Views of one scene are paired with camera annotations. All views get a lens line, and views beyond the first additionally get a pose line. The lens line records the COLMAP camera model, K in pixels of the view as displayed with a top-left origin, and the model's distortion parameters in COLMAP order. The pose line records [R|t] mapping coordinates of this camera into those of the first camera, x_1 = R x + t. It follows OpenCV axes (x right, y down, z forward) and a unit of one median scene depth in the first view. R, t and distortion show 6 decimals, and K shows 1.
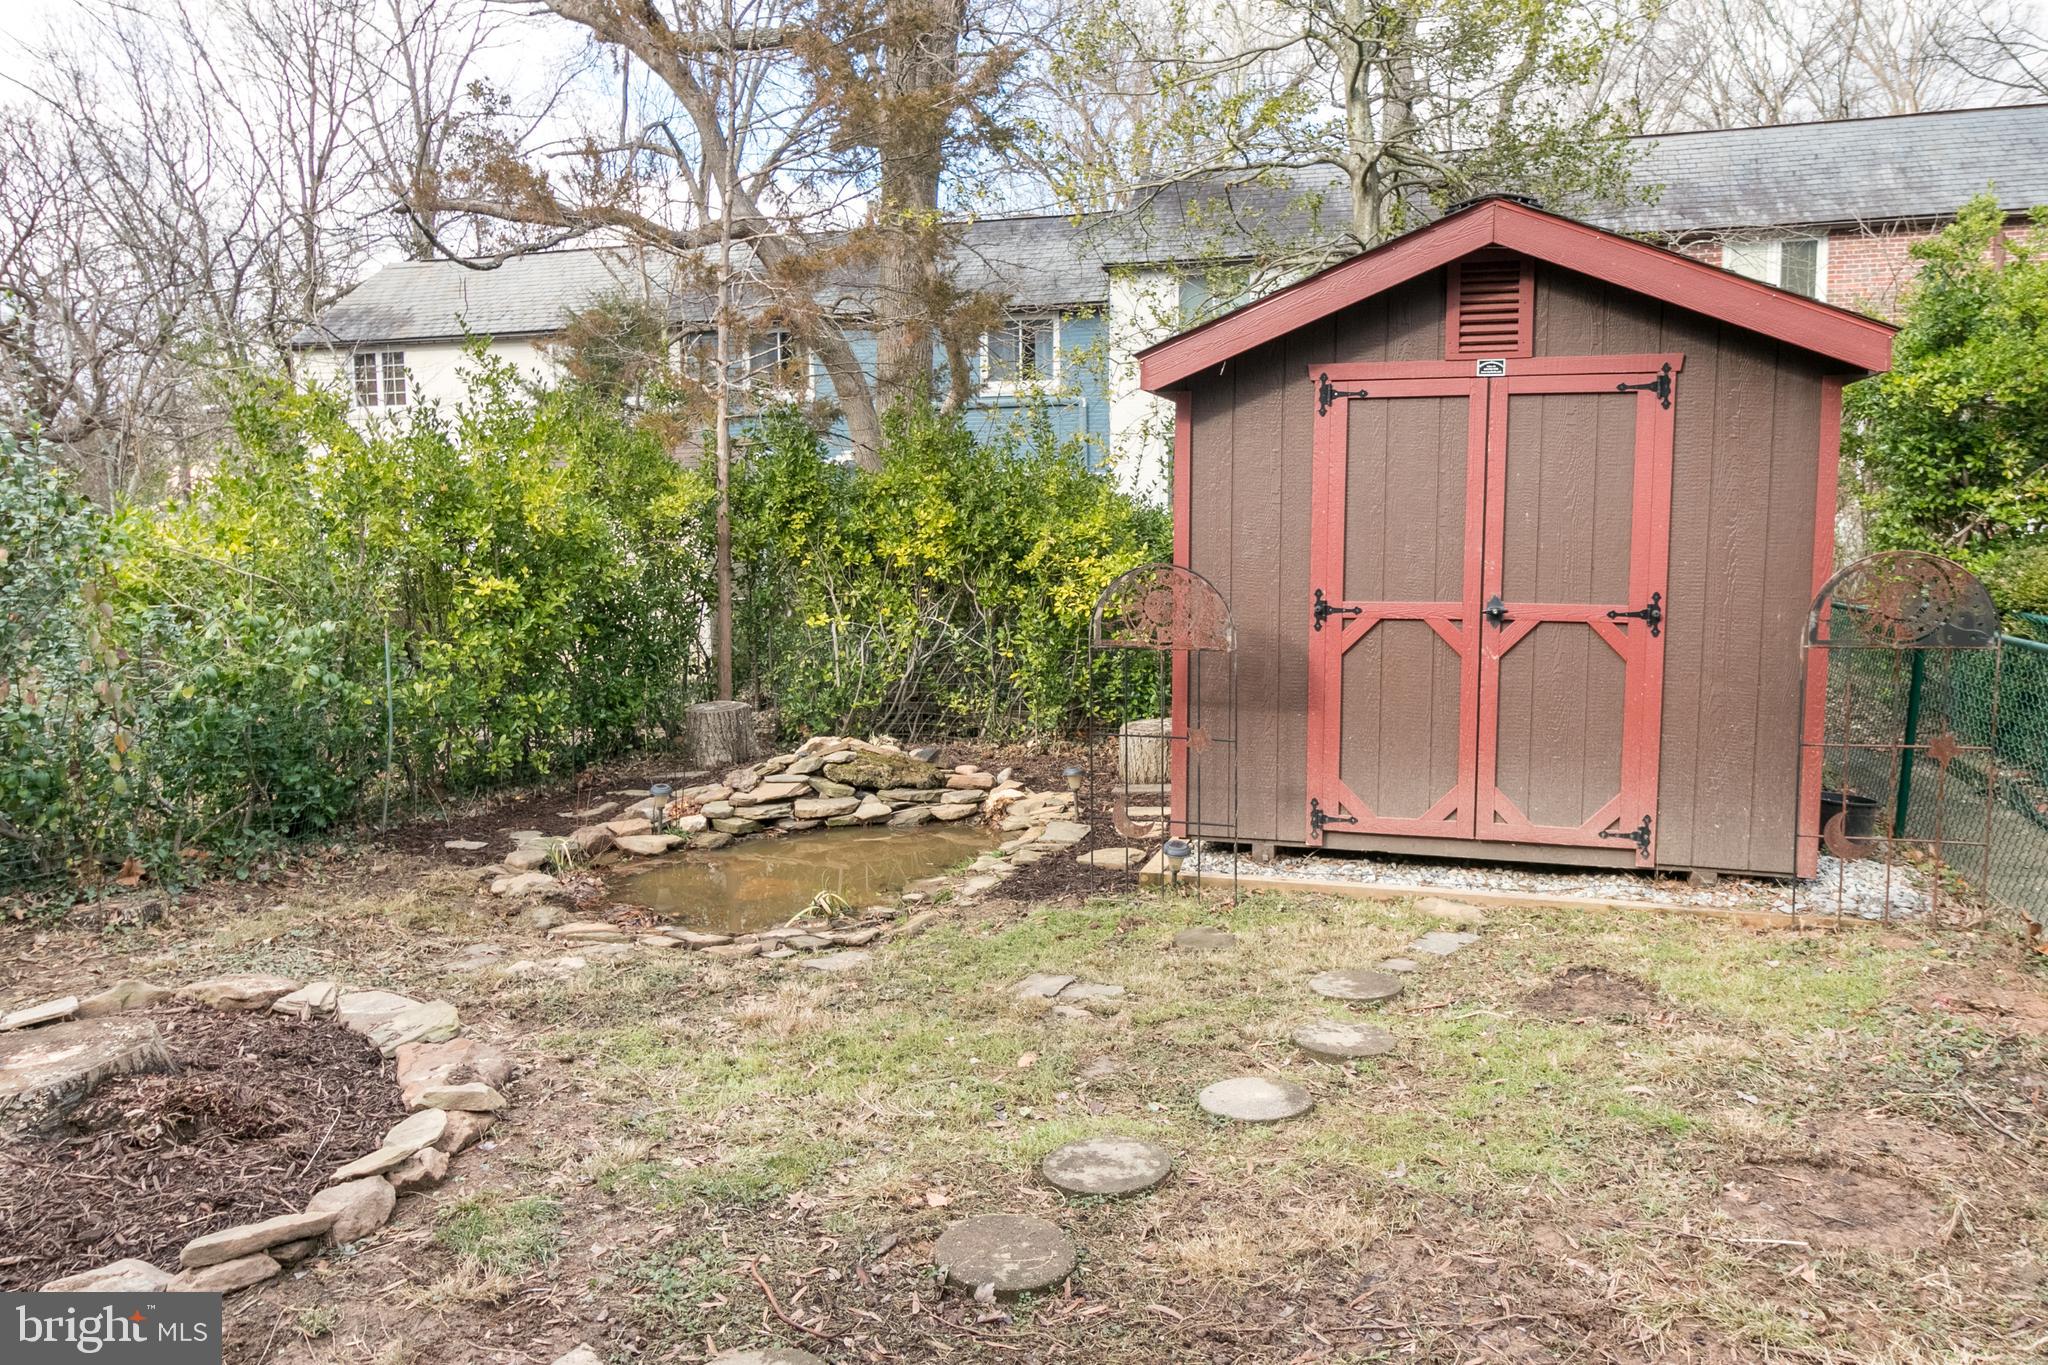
lens RADIAL K [[1526.5, 0, 1023.6], [0, 1526.5, 677.8], [0, 0, 1]] dist [-0.002657, 0.000182]
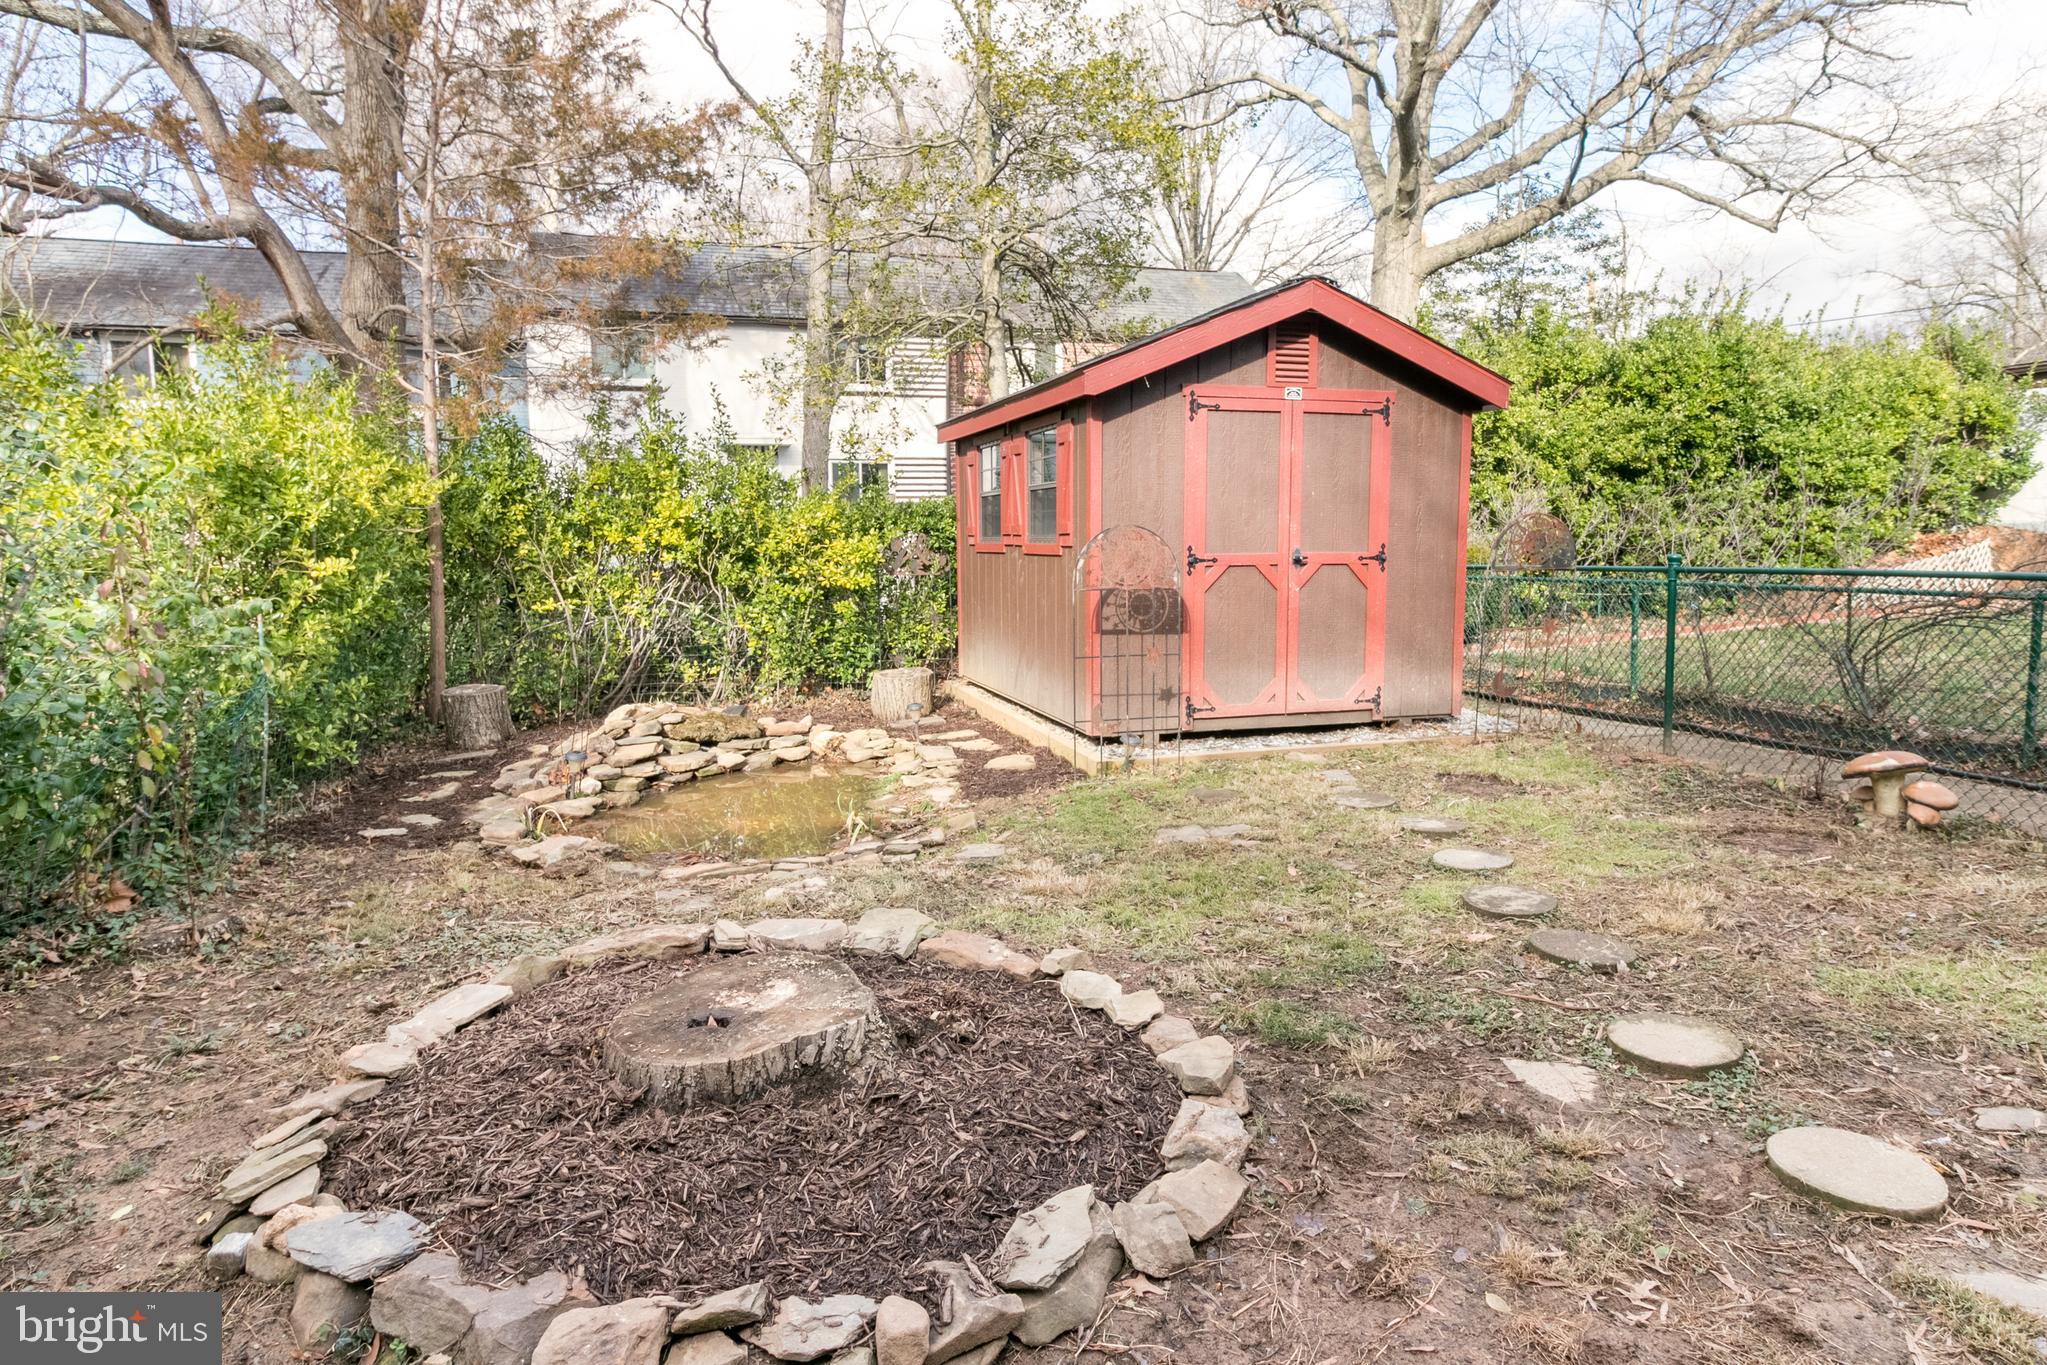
lens RADIAL K [[1229.4, 0, 1024.4], [0, 1229.4, 686.0], [0, 0, 1]] dist [-0.003151, -0.000103]
pose [[0.817729, -0.071151, 0.571188, -0.589991], [0.067240, 0.997345, 0.027974, 0.028911], [-0.571662, 0.015531, 0.820342, 0.166443]]
